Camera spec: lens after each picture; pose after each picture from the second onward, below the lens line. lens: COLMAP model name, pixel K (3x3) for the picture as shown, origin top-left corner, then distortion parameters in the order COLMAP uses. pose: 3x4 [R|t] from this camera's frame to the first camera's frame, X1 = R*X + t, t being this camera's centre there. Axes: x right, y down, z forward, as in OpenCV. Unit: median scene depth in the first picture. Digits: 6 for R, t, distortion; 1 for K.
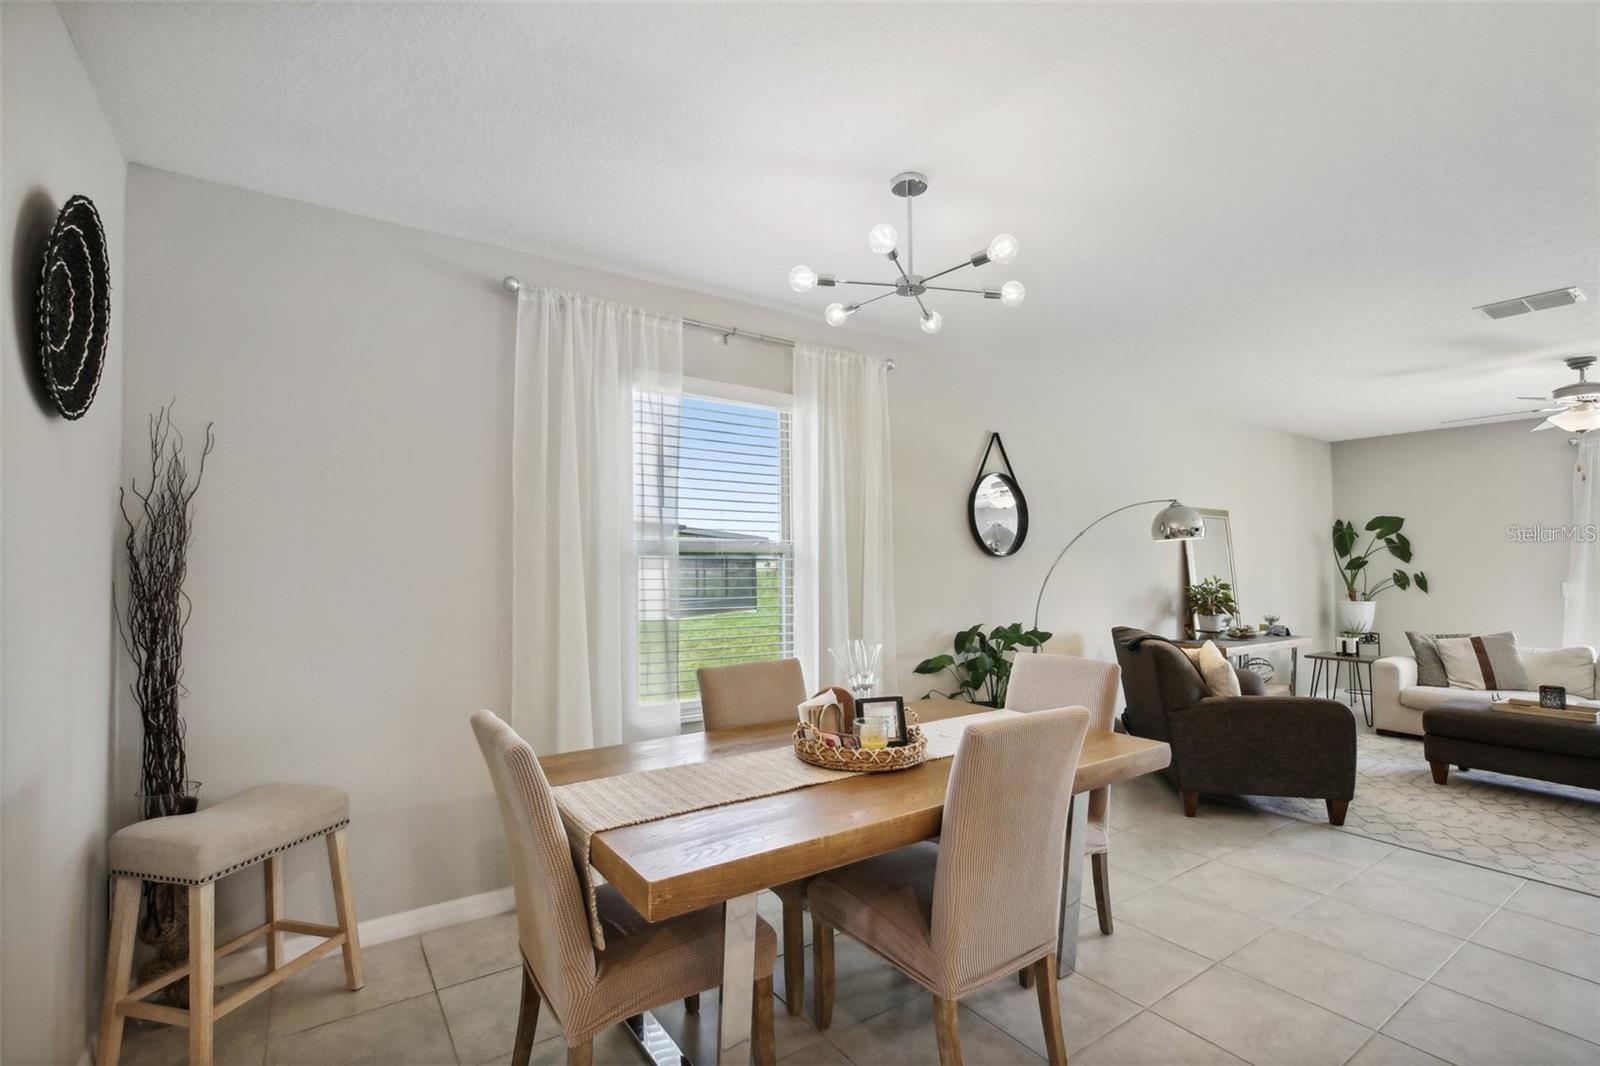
lens RADIAL K [[745.6, 0, 801.5], [0, 745.6, 539.0], [0, 0, 1]] dist [-0.027528, 0.000569]
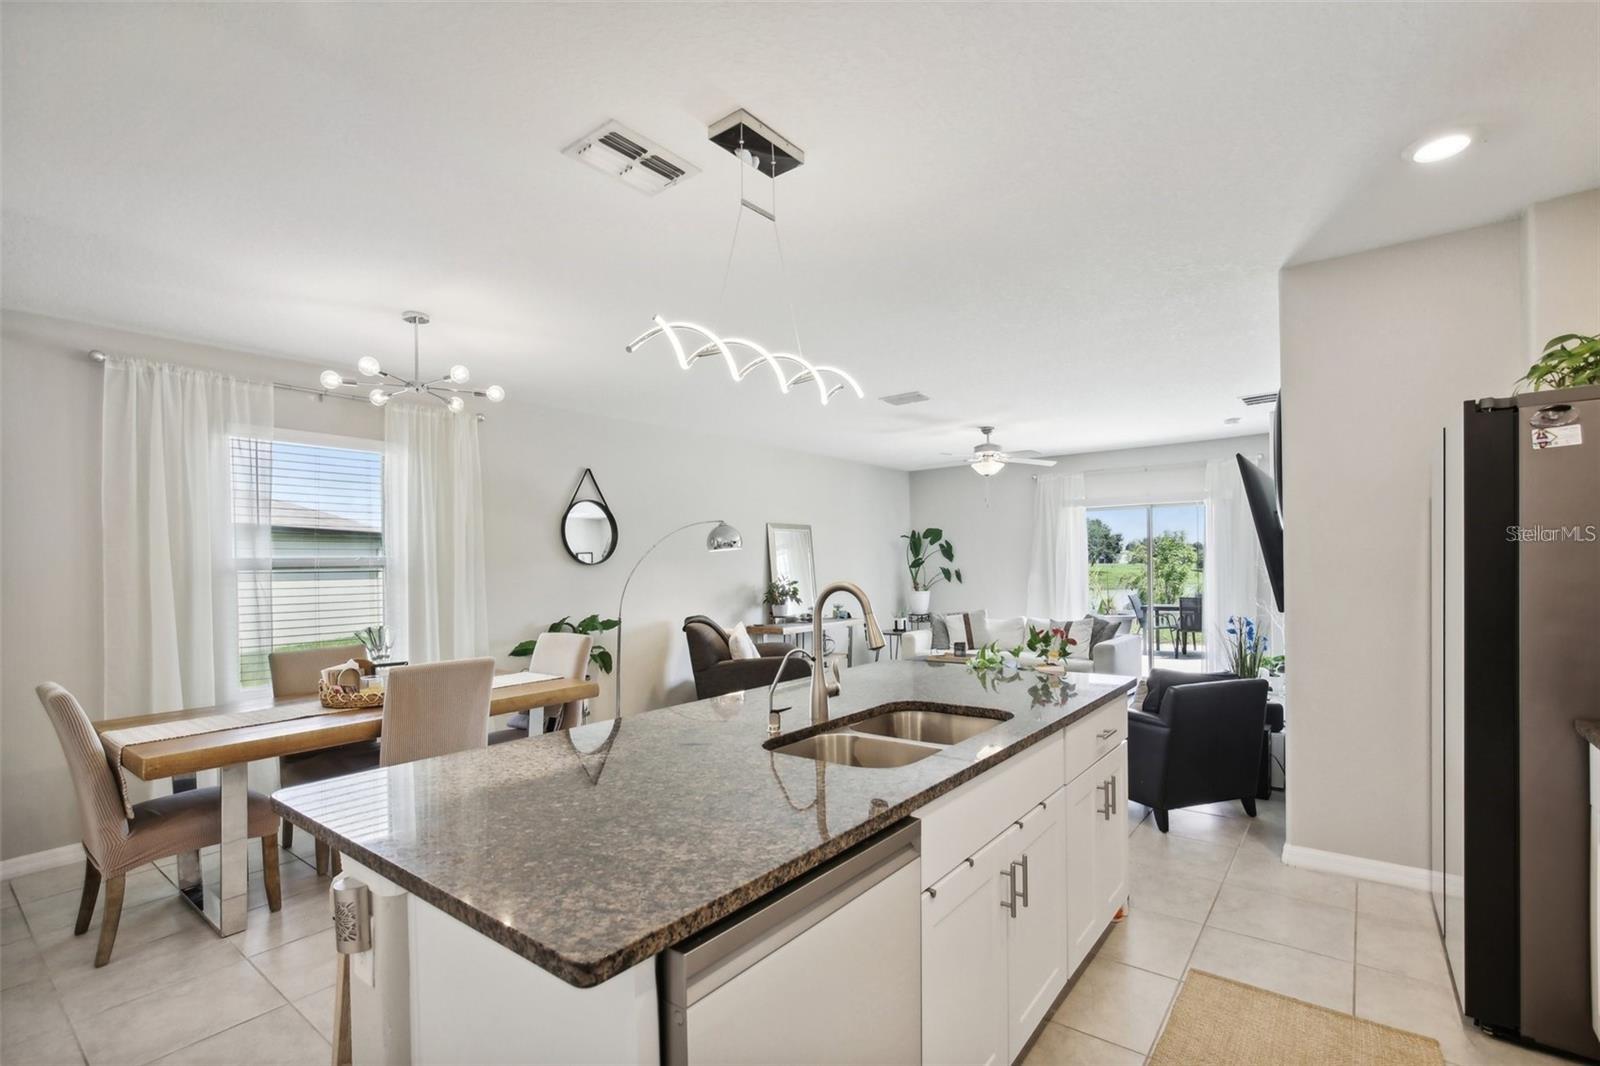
lens RADIAL K [[730.0, 0, 804.0], [0, 730.0, 553.6], [0, 0, 1]] dist [-0.028622, 0.009380]
pose [[0.949311, -0.014109, 0.314020, 0.229371], [0.009562, 0.999826, 0.016017, -0.012580], [-0.314191, -0.012202, 0.949281, -0.337108]]
